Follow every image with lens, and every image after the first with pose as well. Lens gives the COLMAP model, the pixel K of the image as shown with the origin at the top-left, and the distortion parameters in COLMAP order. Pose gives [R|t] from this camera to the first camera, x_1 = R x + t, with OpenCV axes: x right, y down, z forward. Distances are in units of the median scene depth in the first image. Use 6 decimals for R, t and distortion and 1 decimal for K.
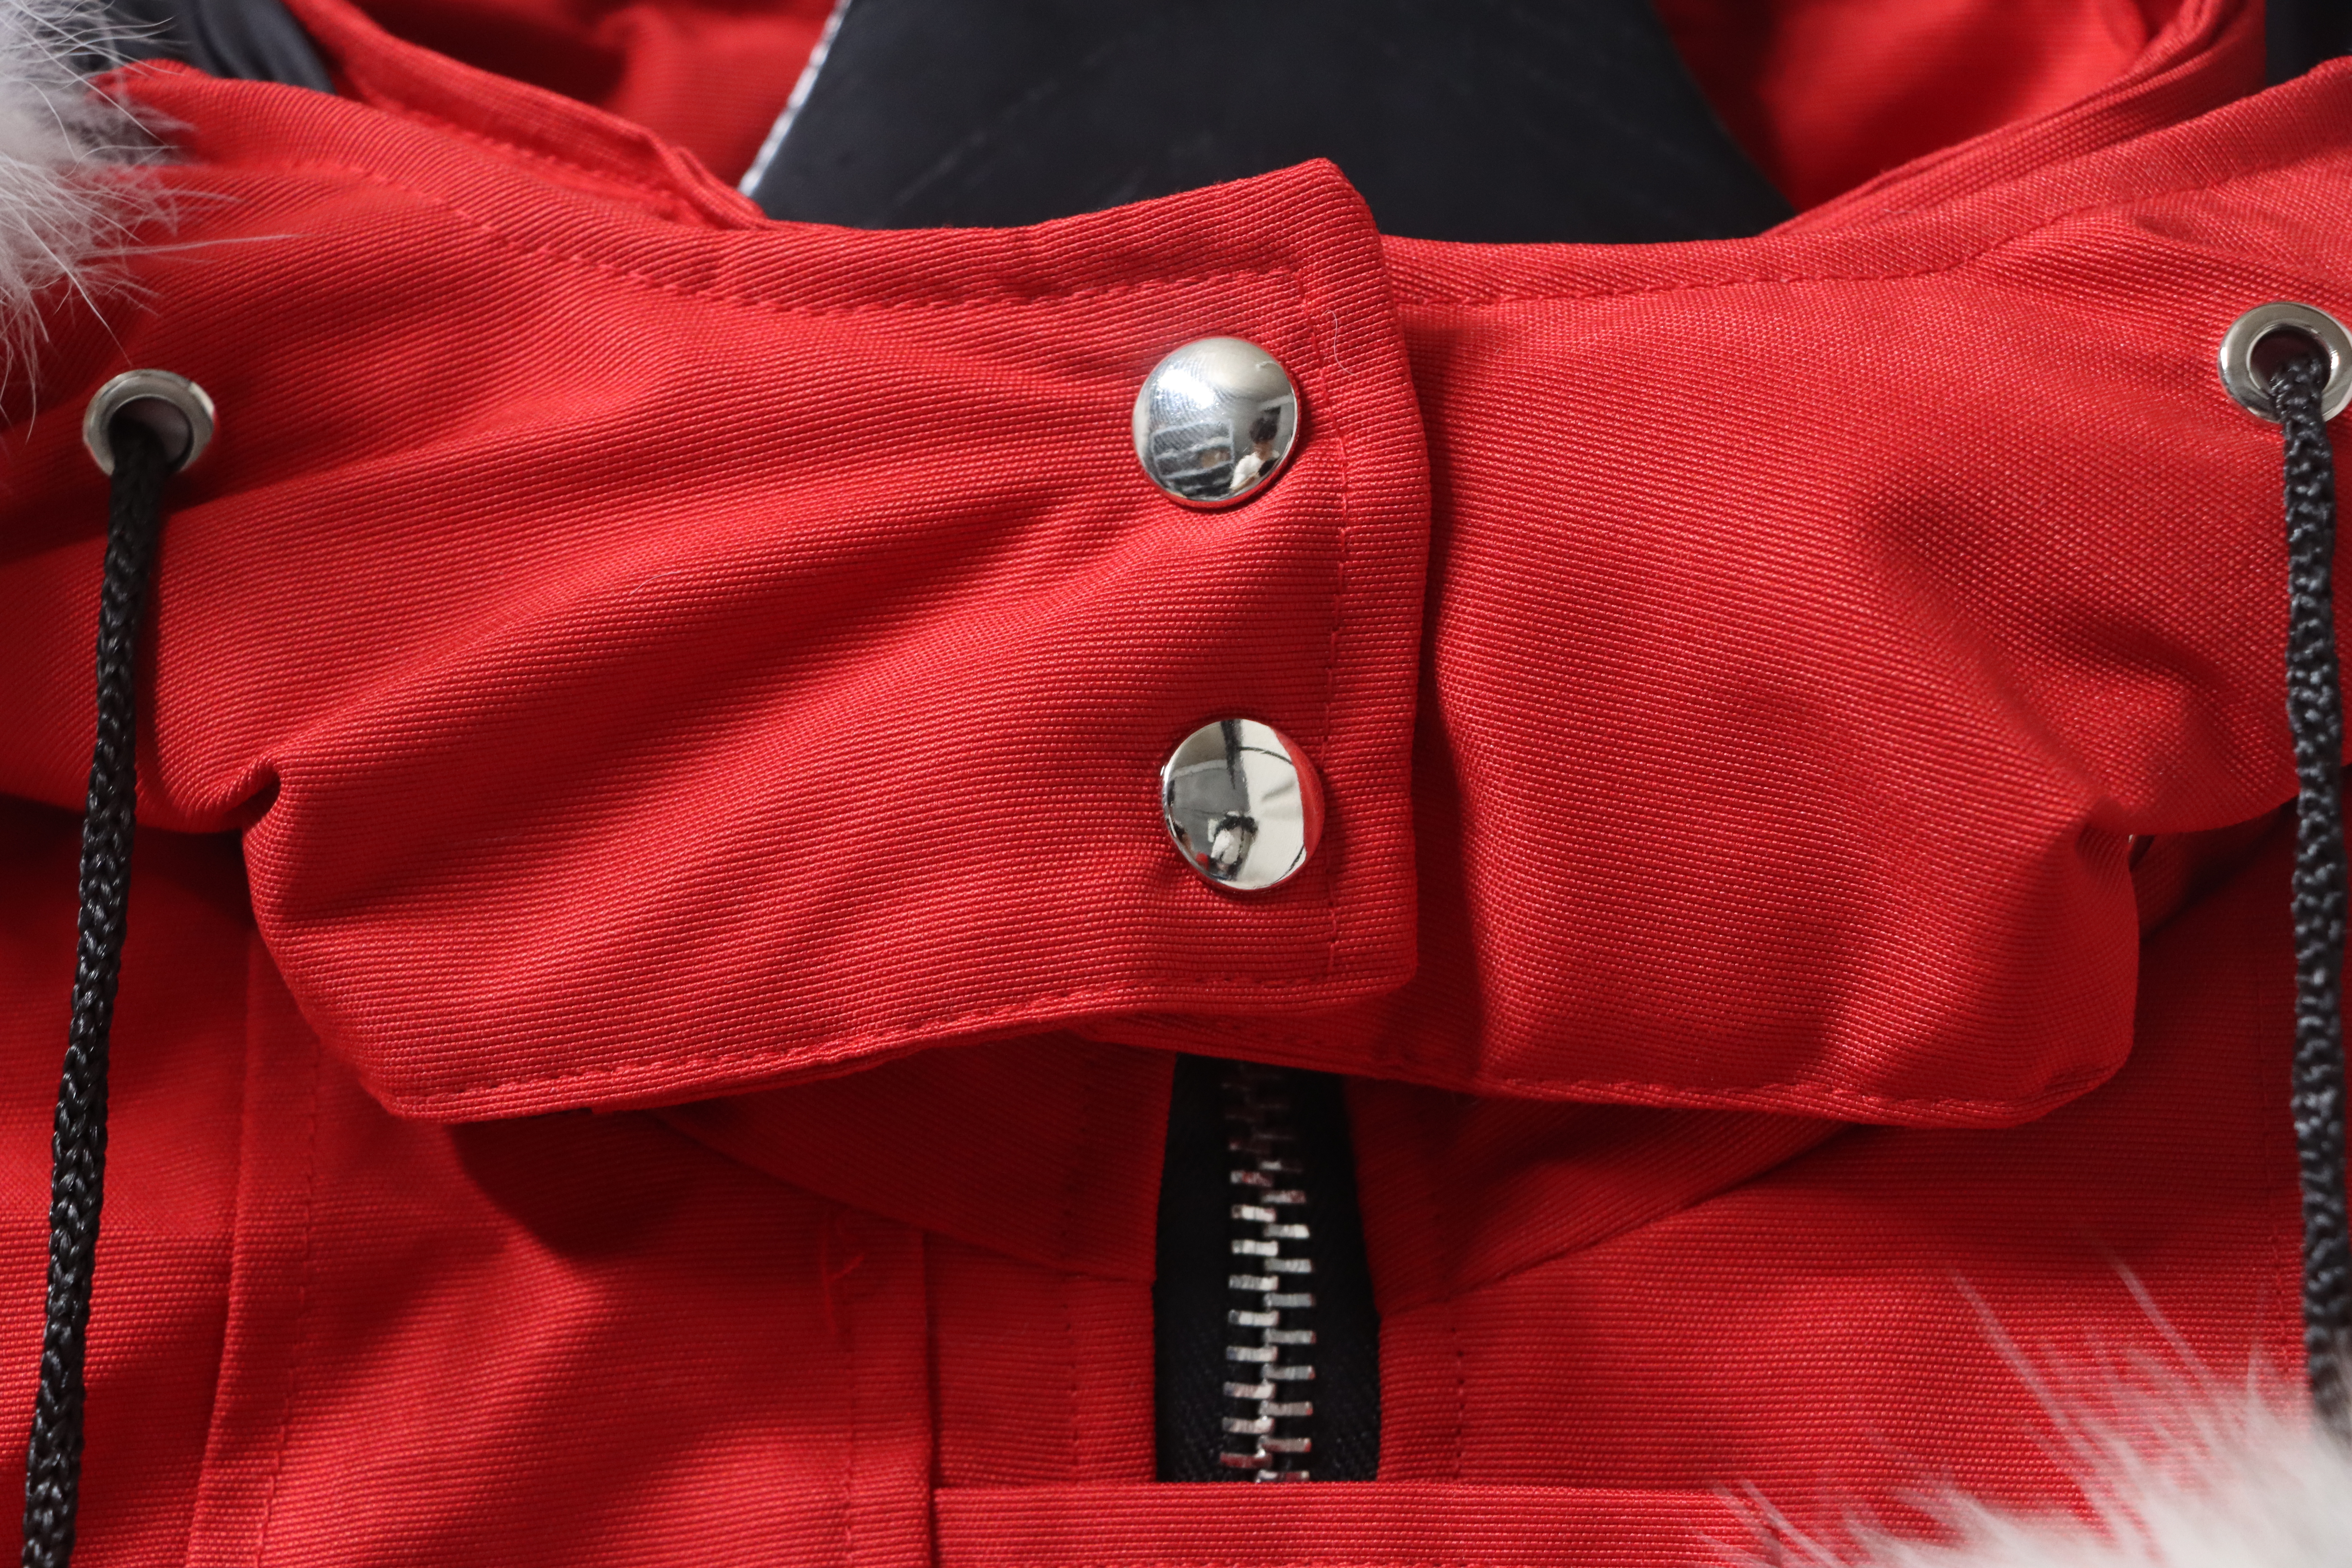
lens RADIAL K [[6247.8, 0, 1165.5], [0, 6247.8, 780.9], [0, 0, 1]] dist [0.236822, 0.000000]
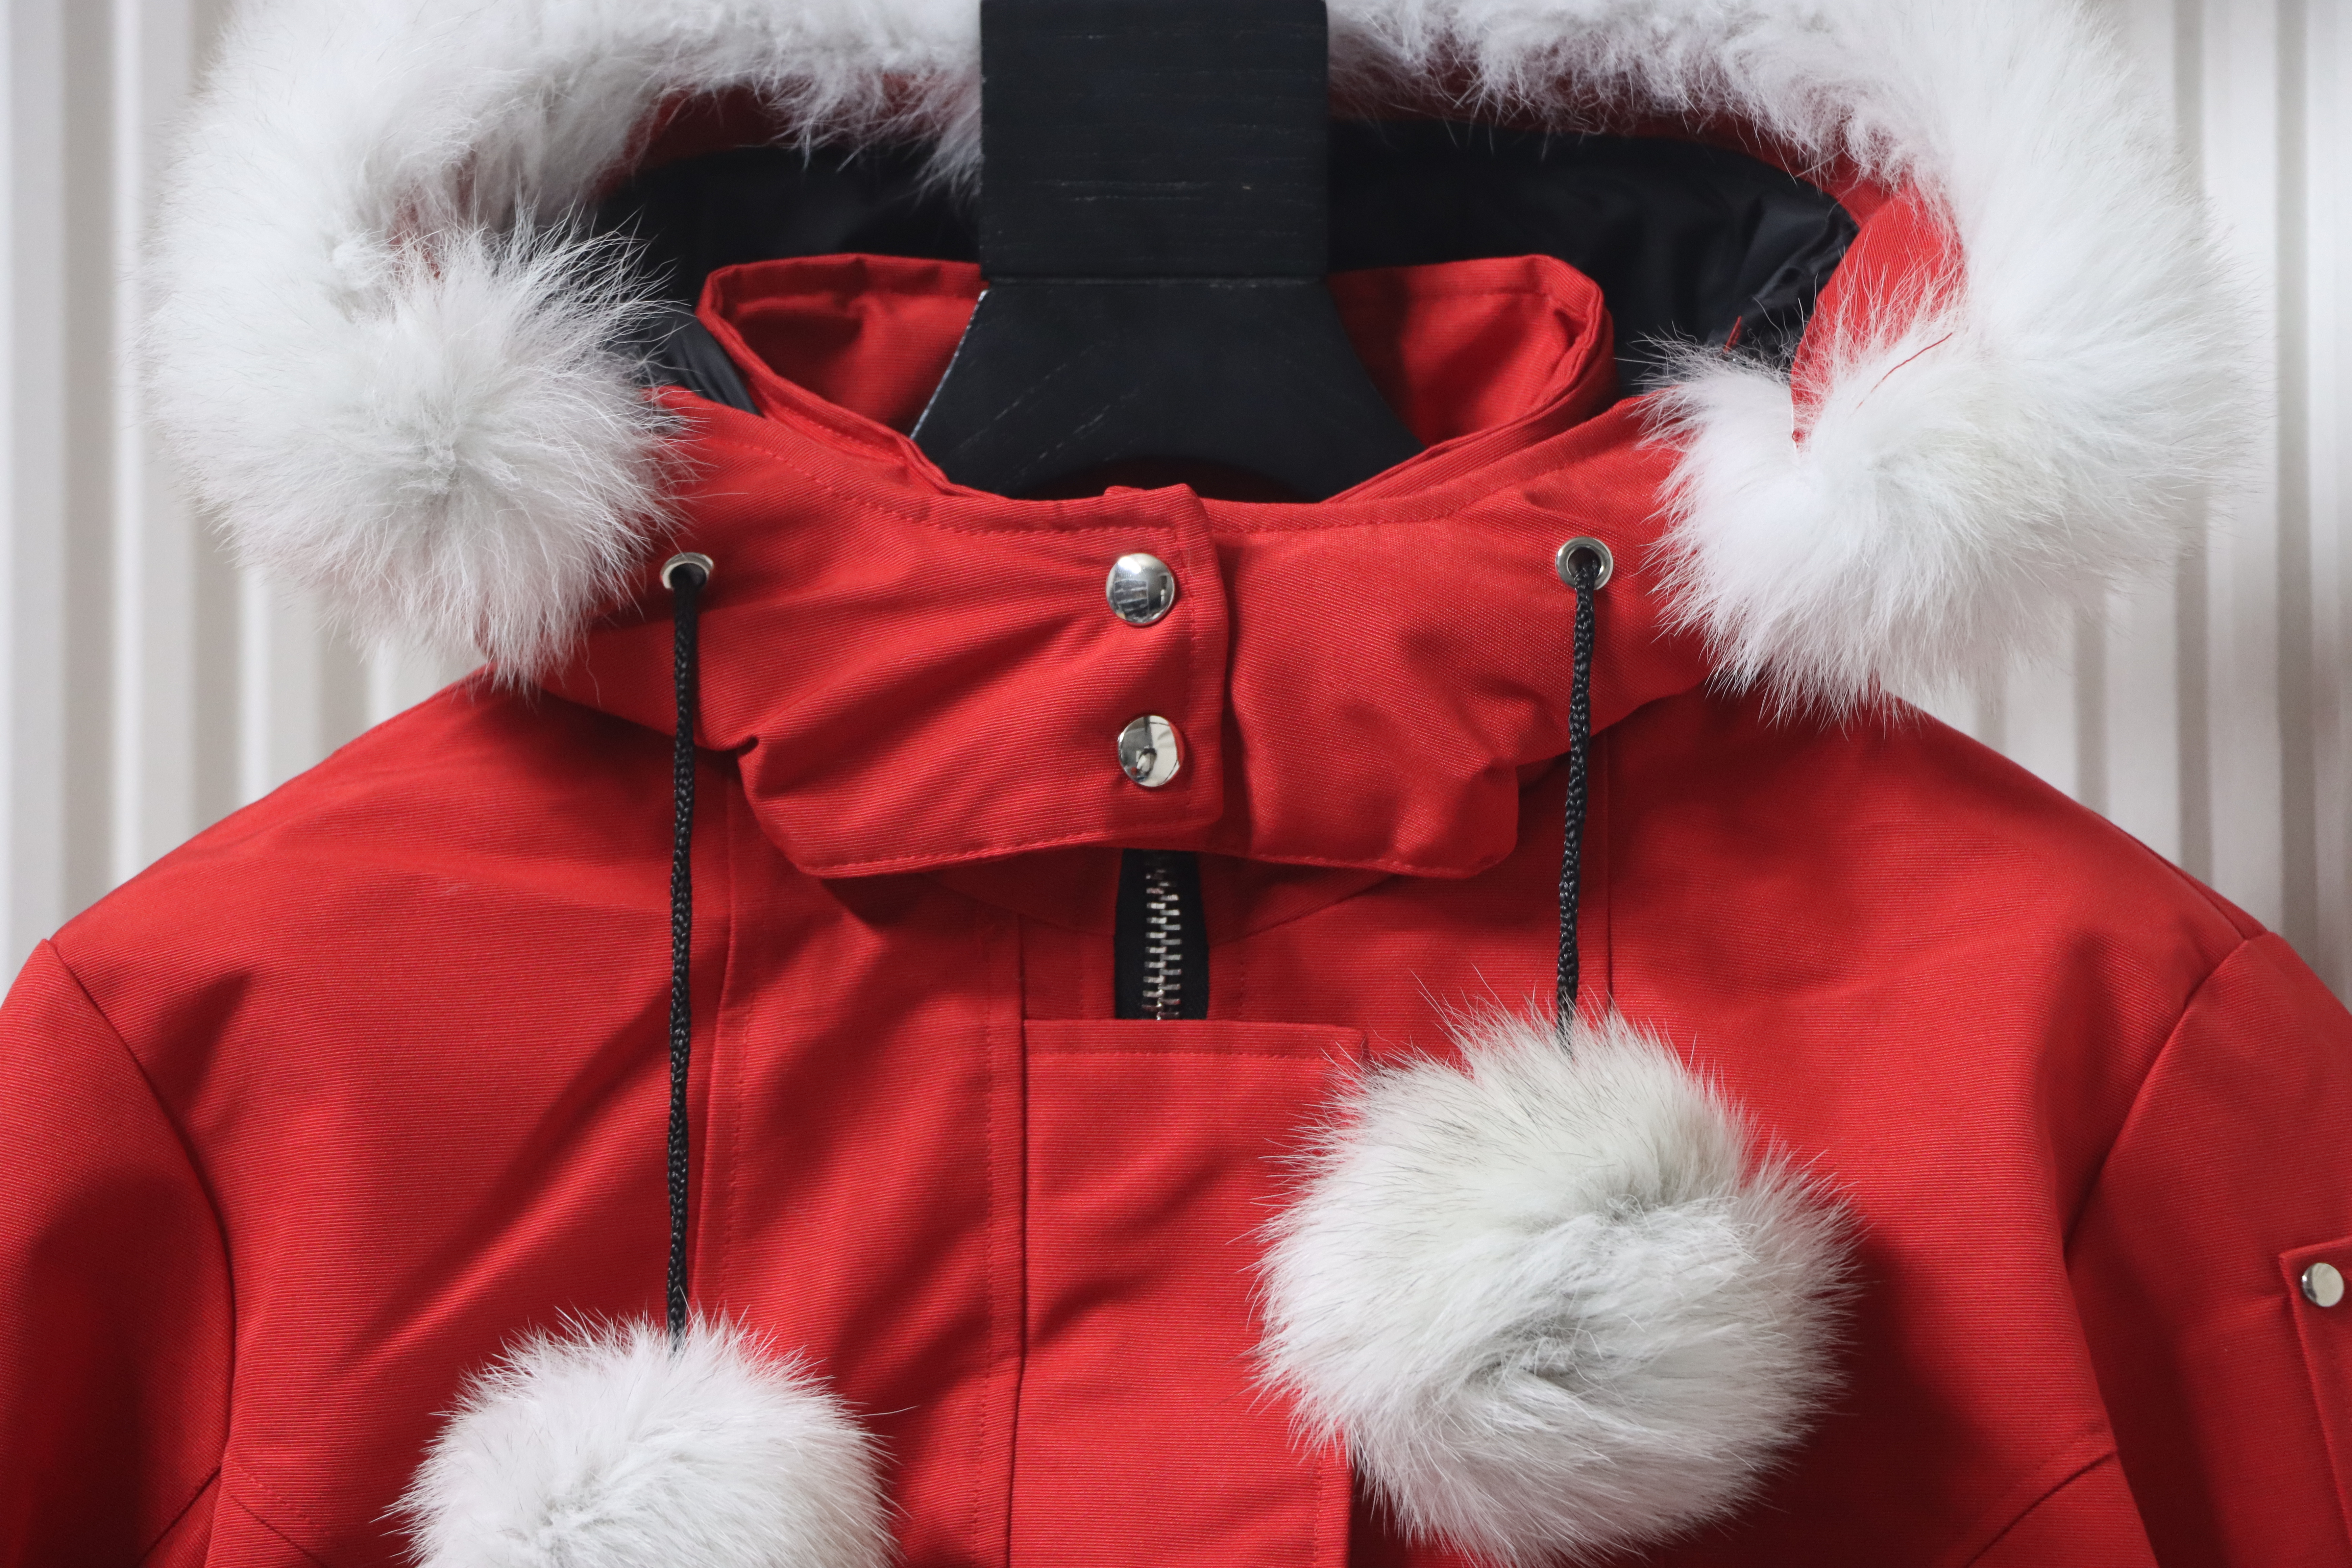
lens RADIAL K [[14840.5, 0, 1176.8], [0, 14840.5, 783.7], [0, 0, 1]] dist [3.923443, 0.000000]
pose [[0.999975, -0.000524, 0.007111, -0.018633], [-0.000712, 0.984968, 0.172736, -0.971783], [-0.007095, -0.172737, 0.984942, -4.651868]]
